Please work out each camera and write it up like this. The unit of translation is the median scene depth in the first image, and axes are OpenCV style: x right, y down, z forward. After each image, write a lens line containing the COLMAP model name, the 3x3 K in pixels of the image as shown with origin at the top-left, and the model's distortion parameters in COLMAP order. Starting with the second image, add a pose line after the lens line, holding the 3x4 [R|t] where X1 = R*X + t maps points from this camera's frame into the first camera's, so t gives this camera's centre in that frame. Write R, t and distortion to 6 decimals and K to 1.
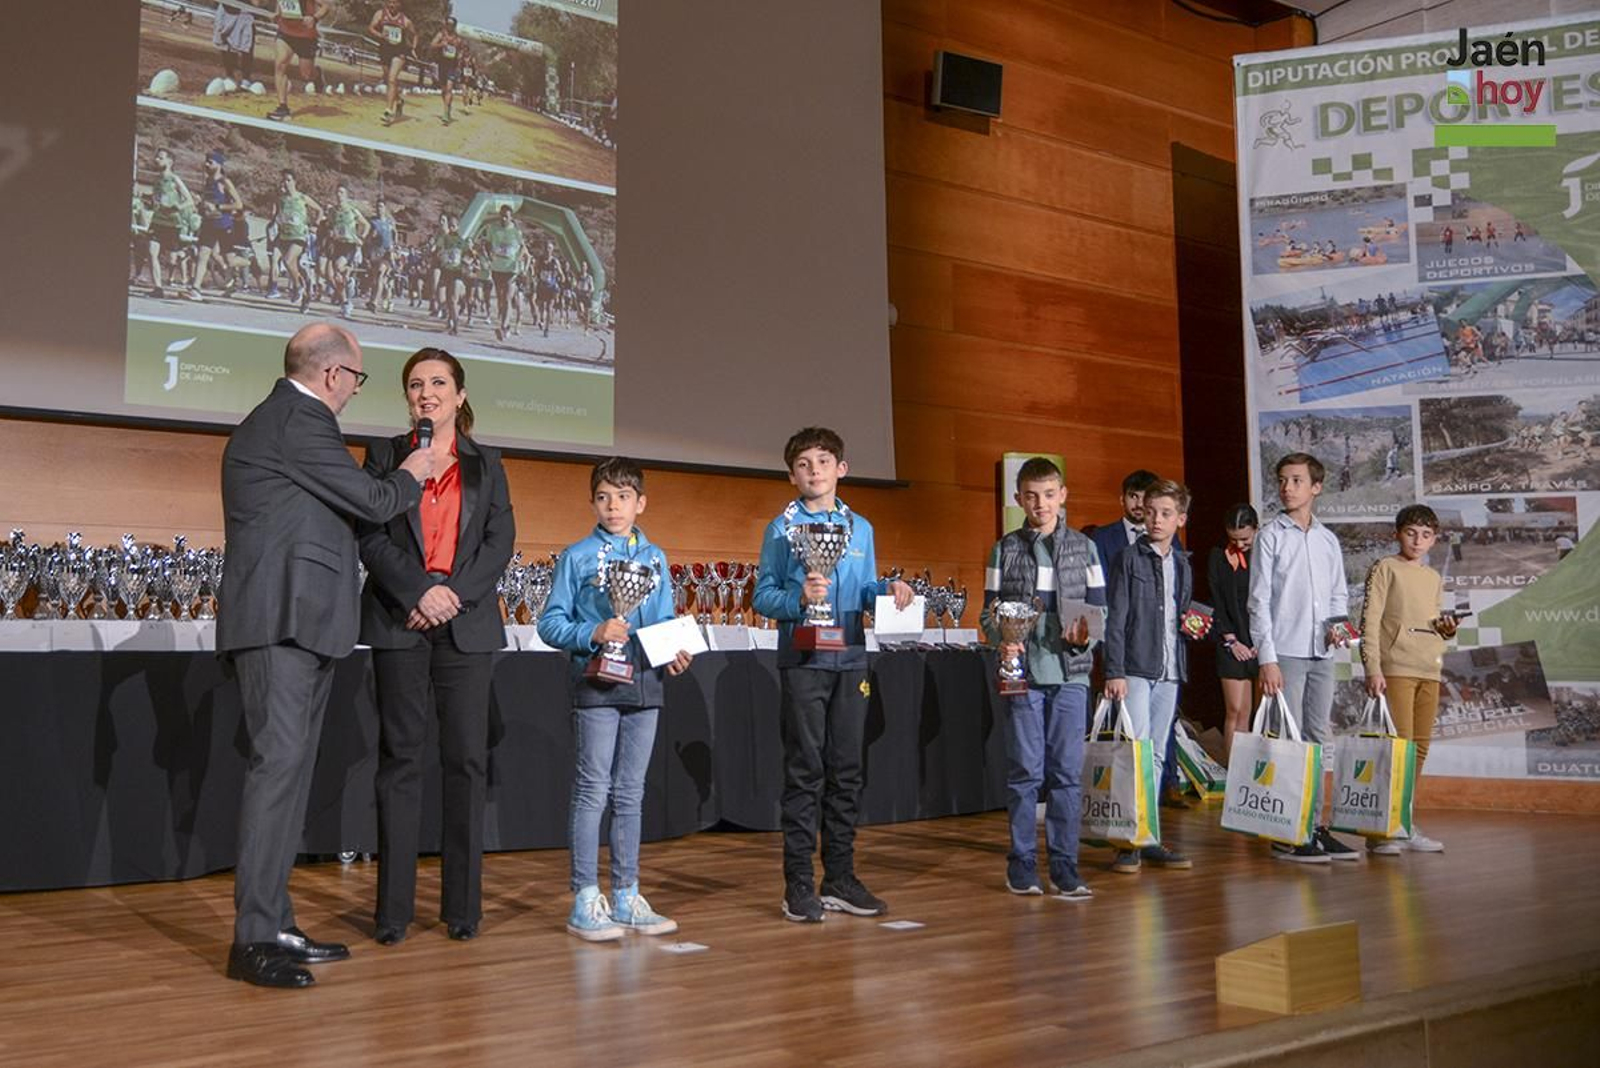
lens RADIAL K [[1645.4, 0, 685.9], [0, 1645.4, 466.0], [0, 0, 1]] dist [-0.027870, 0.000000]
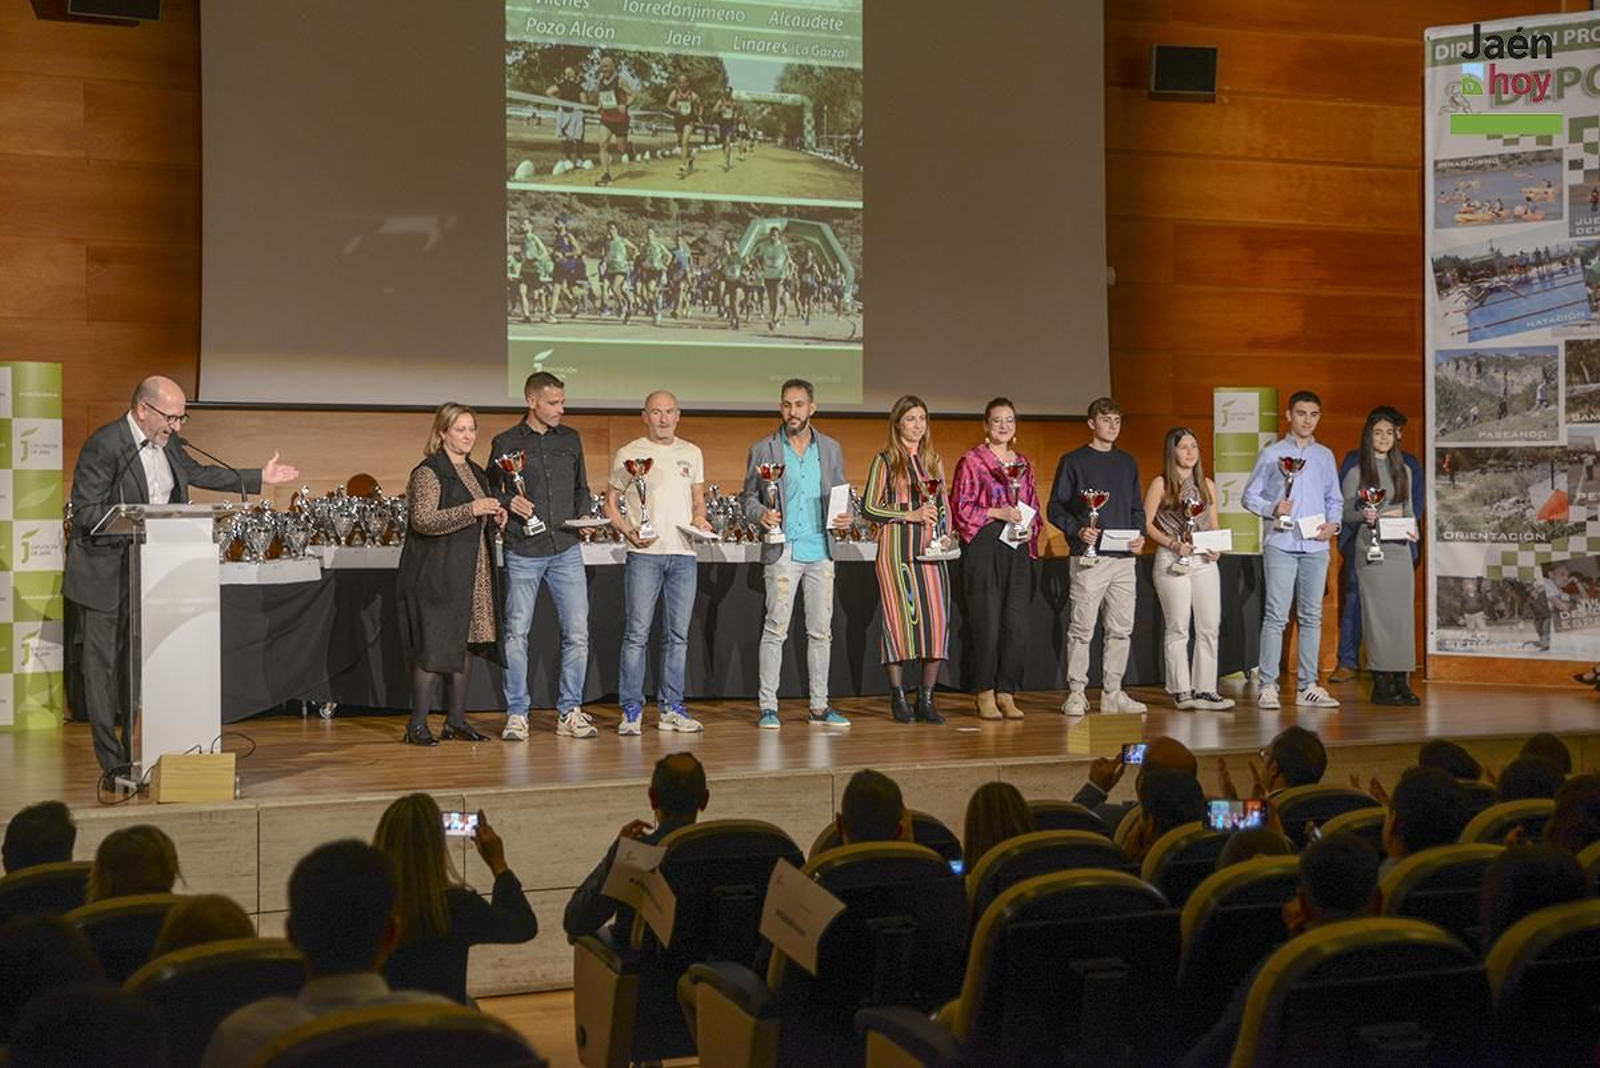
lens RADIAL K [[2526.3, 0, 805.8], [0, 2526.3, 512.5], [0, 0, 1]] dist [0.140591, 0.000000]
pose [[0.982560, -0.006563, -0.185829, 0.304920], [0.027032, 0.993802, 0.107831, -0.154500], [0.183969, -0.110974, 0.976647, -1.054947]]
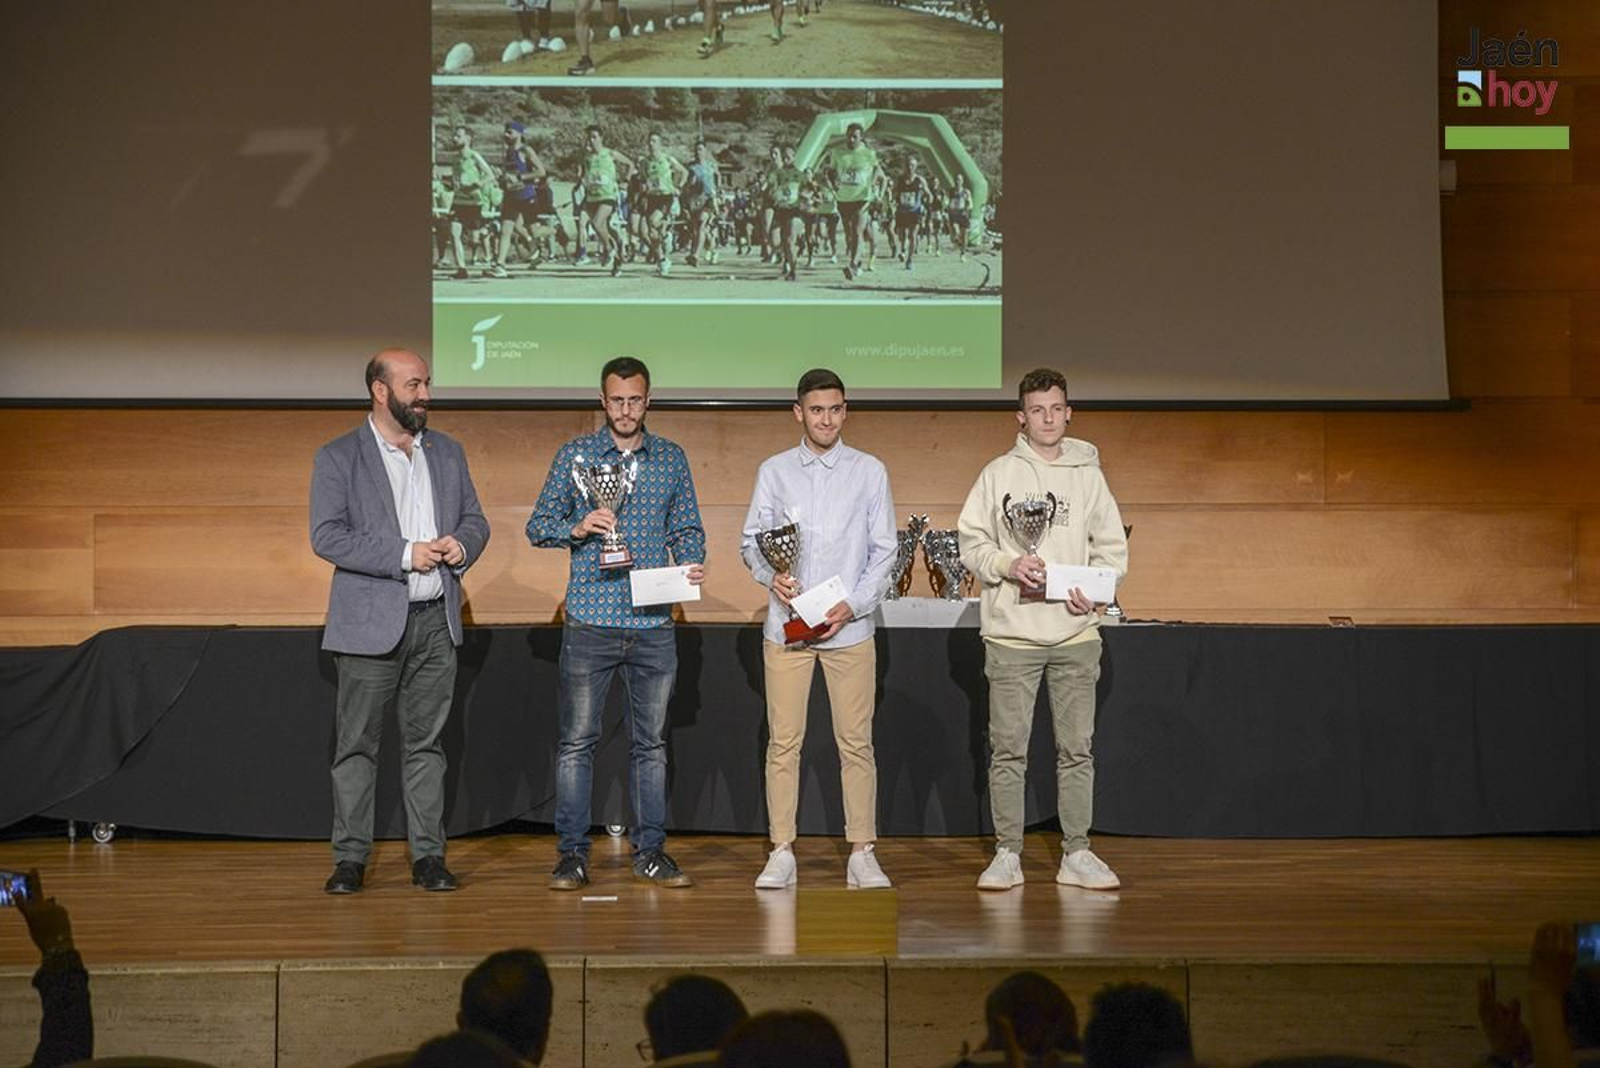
lens RADIAL K [[3183.8, 0, 795.9], [0, 3183.8, 508.4], [0, 0, 1]] dist [0.251813, 0.000000]
pose [[0.829614, -0.012058, -0.558207, 0.849738], [0.064228, 0.995191, 0.073958, -0.084932], [0.554631, -0.097209, 0.826399, -0.471794]]
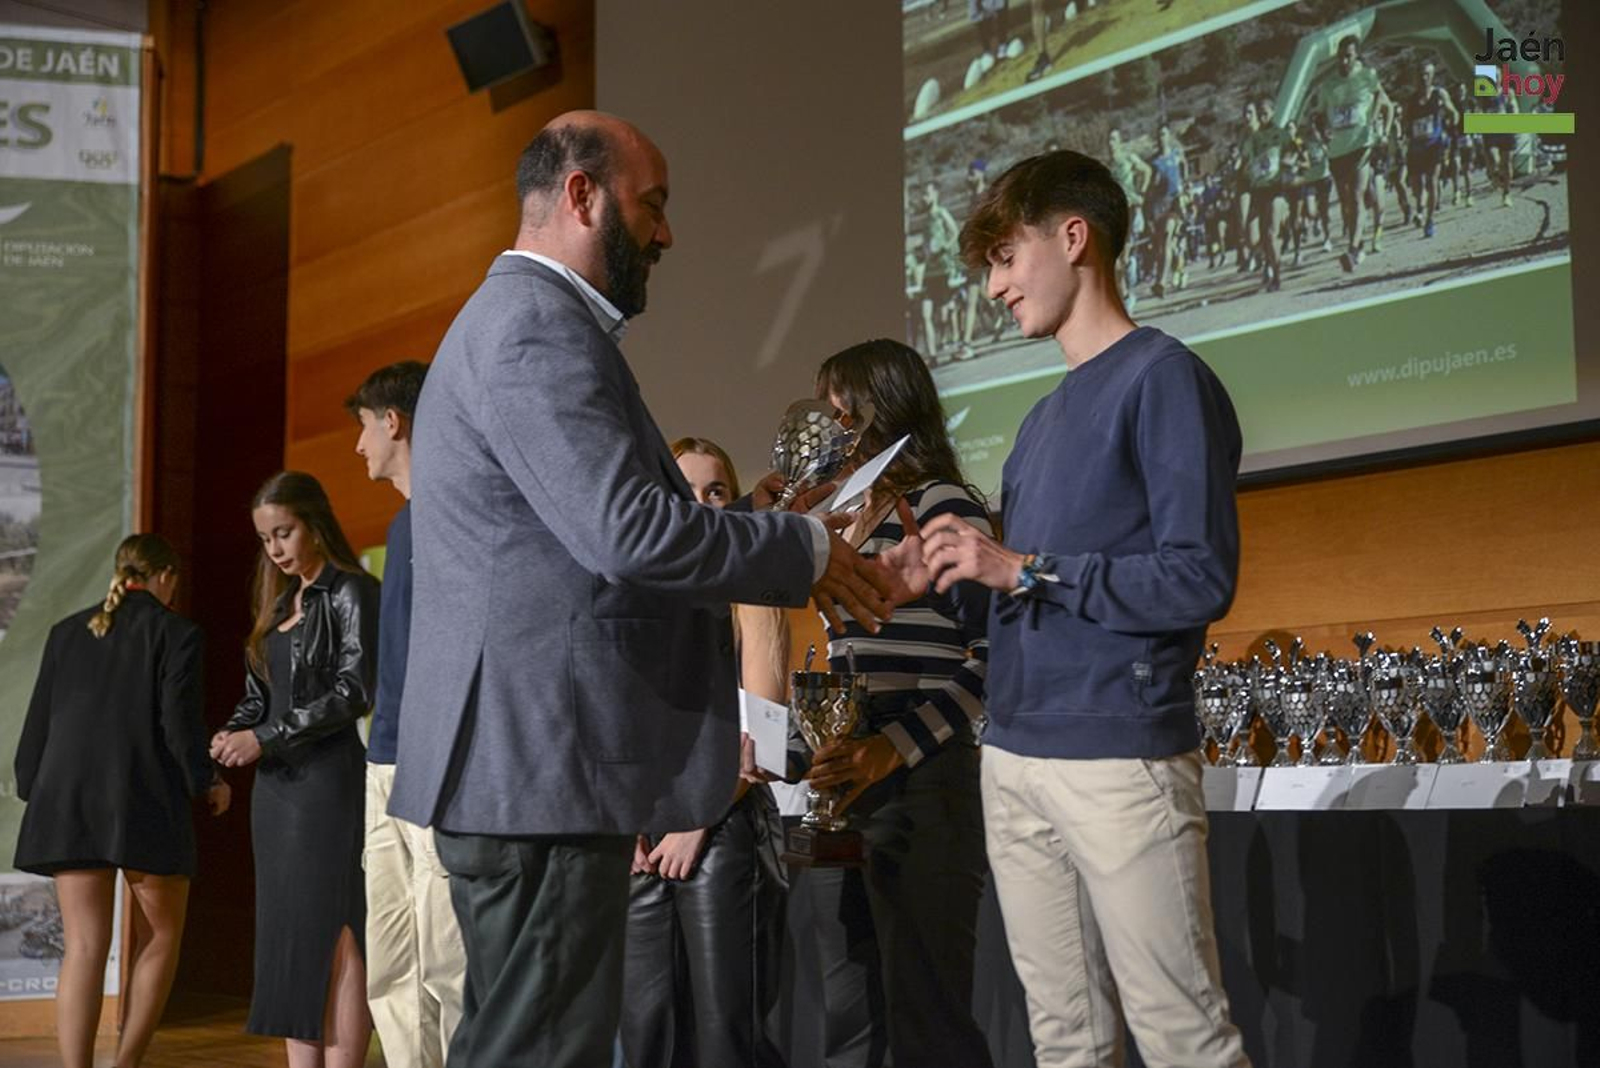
lens RADIAL K [[2216.2, 0, 763.0], [0, 2216.2, 539.5], [0, 0, 1]] dist [0.101750, 0.000000]
pose [[0.066787, -0.125391, -0.989857, 0.656778], [0.120955, 0.985773, -0.116712, 0.085360], [0.990409, -0.111933, 0.081003, 0.739692]]
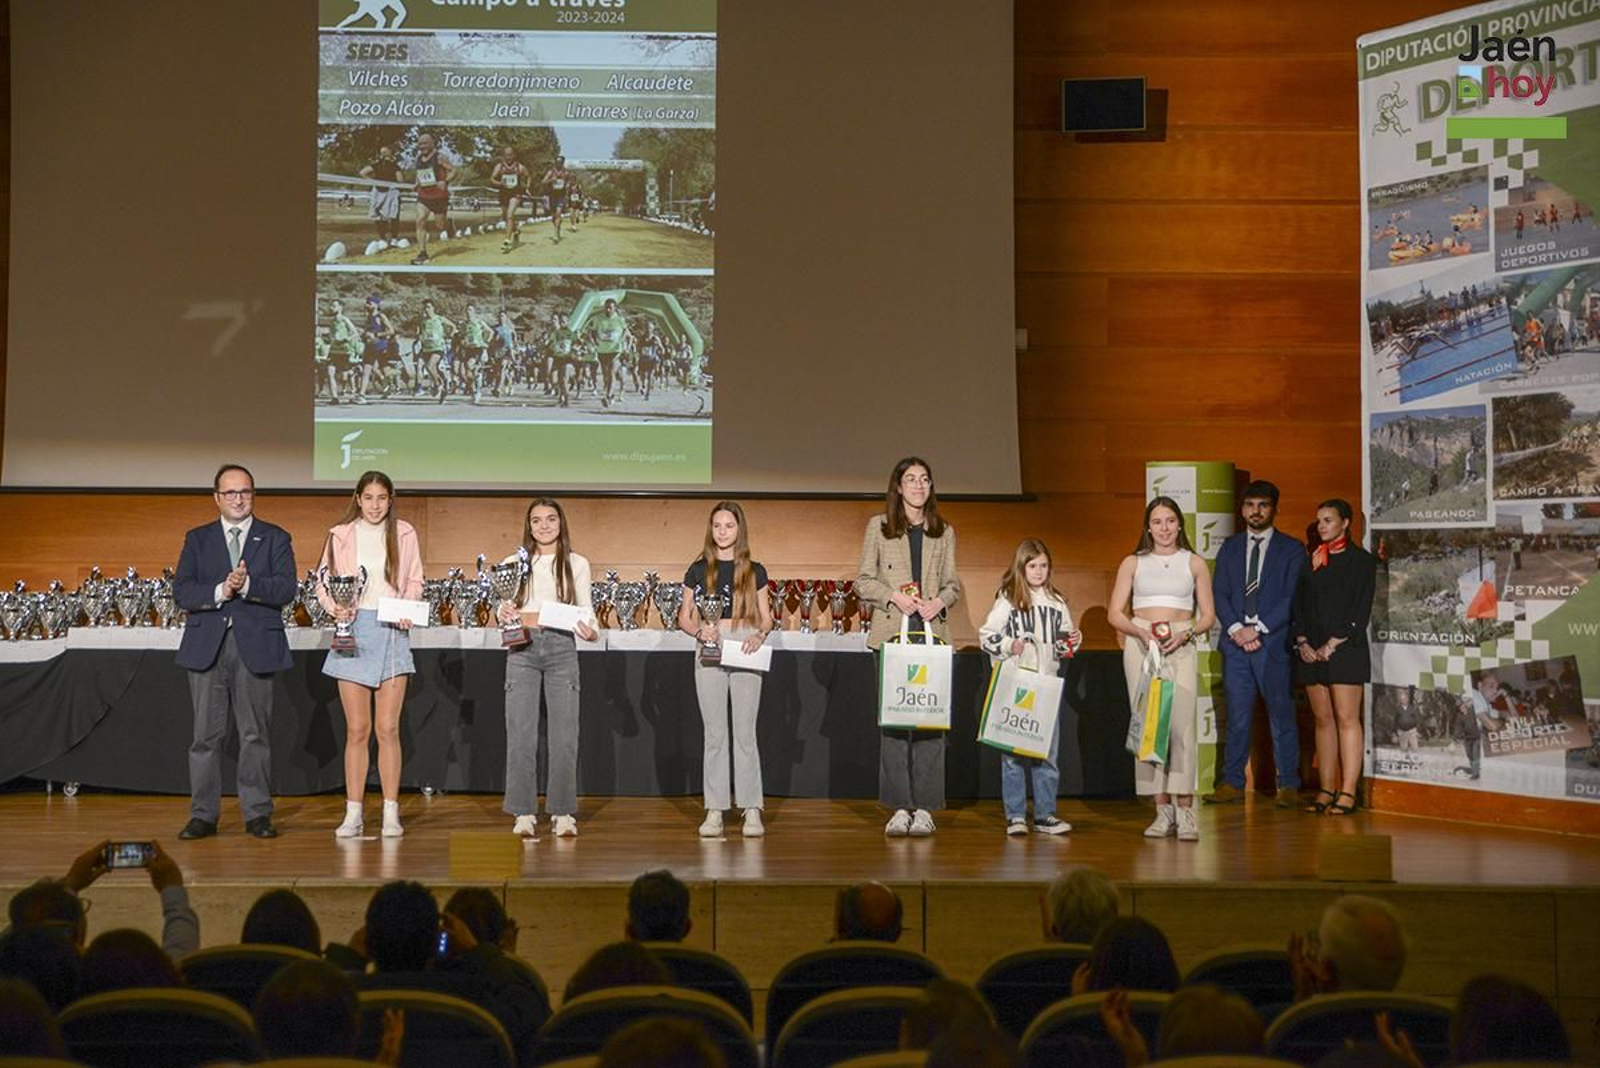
lens RADIAL K [[2257.1, 0, 776.9], [0, 2257.1, 519.4], [0, 0, 1]] dist [0.096864, 0.000000]
pose [[0.819464, -0.016397, -0.572896, 1.028987], [0.058259, 0.996796, 0.054805, -0.079950], [0.570162, -0.078287, 0.817794, -0.380000]]
